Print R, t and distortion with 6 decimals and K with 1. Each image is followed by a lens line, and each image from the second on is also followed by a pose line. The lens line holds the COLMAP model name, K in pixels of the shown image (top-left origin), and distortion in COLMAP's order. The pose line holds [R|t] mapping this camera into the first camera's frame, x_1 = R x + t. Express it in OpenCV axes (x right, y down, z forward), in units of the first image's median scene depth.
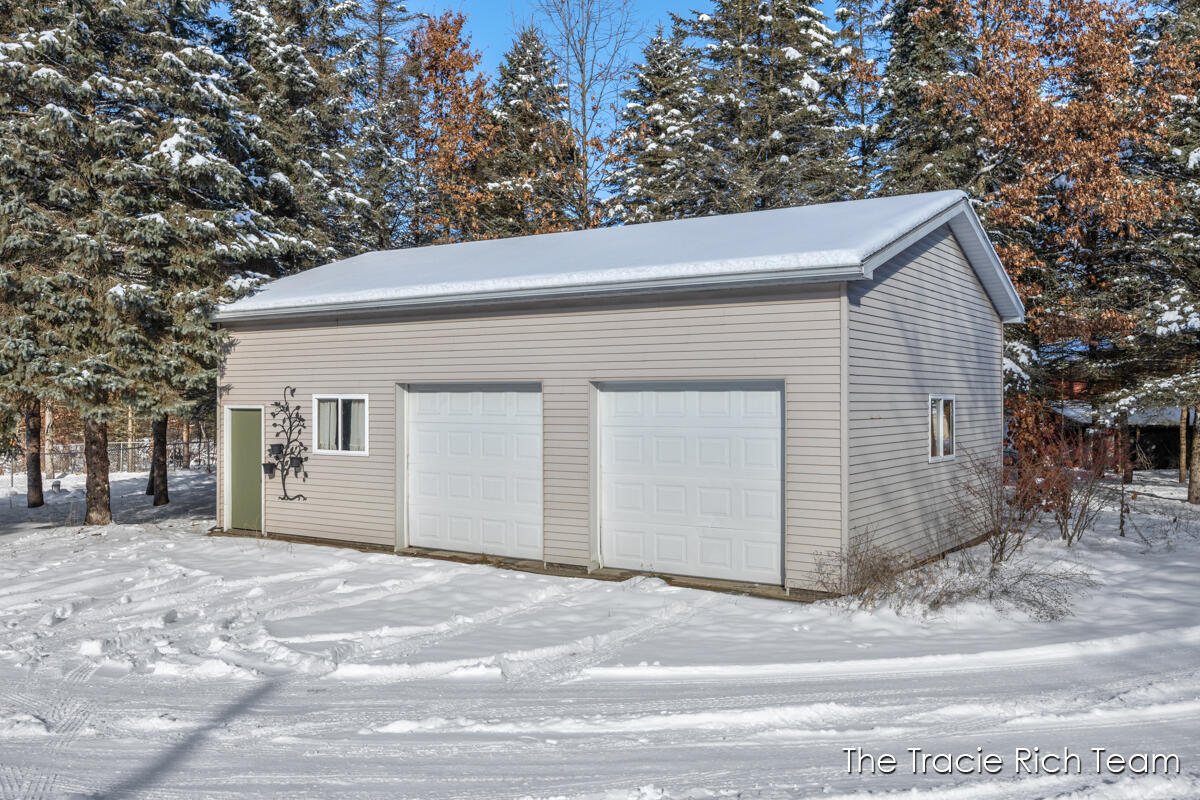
lens RADIAL K [[1051.9, 0, 600.0], [0, 1051.9, 400.0], [0, 0, 1]] dist [0.005196, 0.003330]
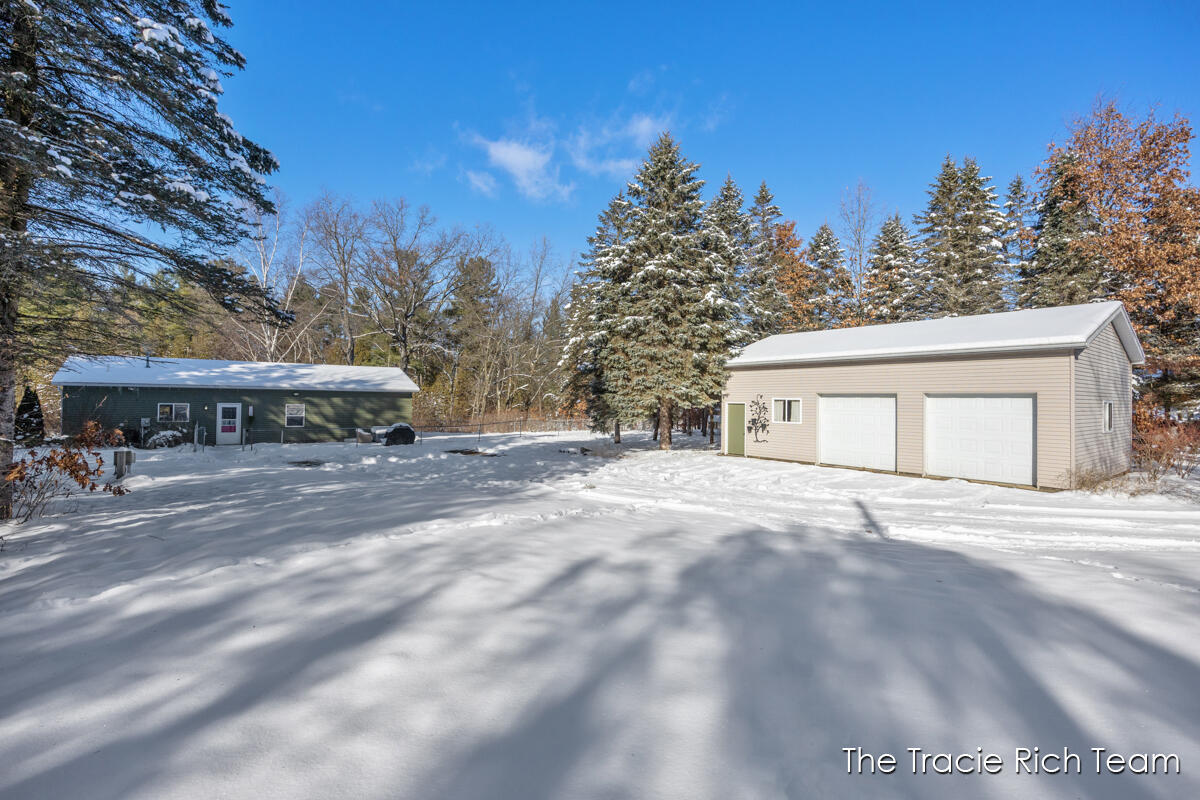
lens RADIAL K [[538.3, 0, 600.0], [0, 538.3, 400.0], [0, 0, 1]] dist [-0.016001, 0.000586]
pose [[0.943662, 0.009939, -0.330761, -0.231208], [-0.010774, 0.999942, -0.000693, 0.004451], [0.330735, 0.004217, 0.943714, -0.264642]]
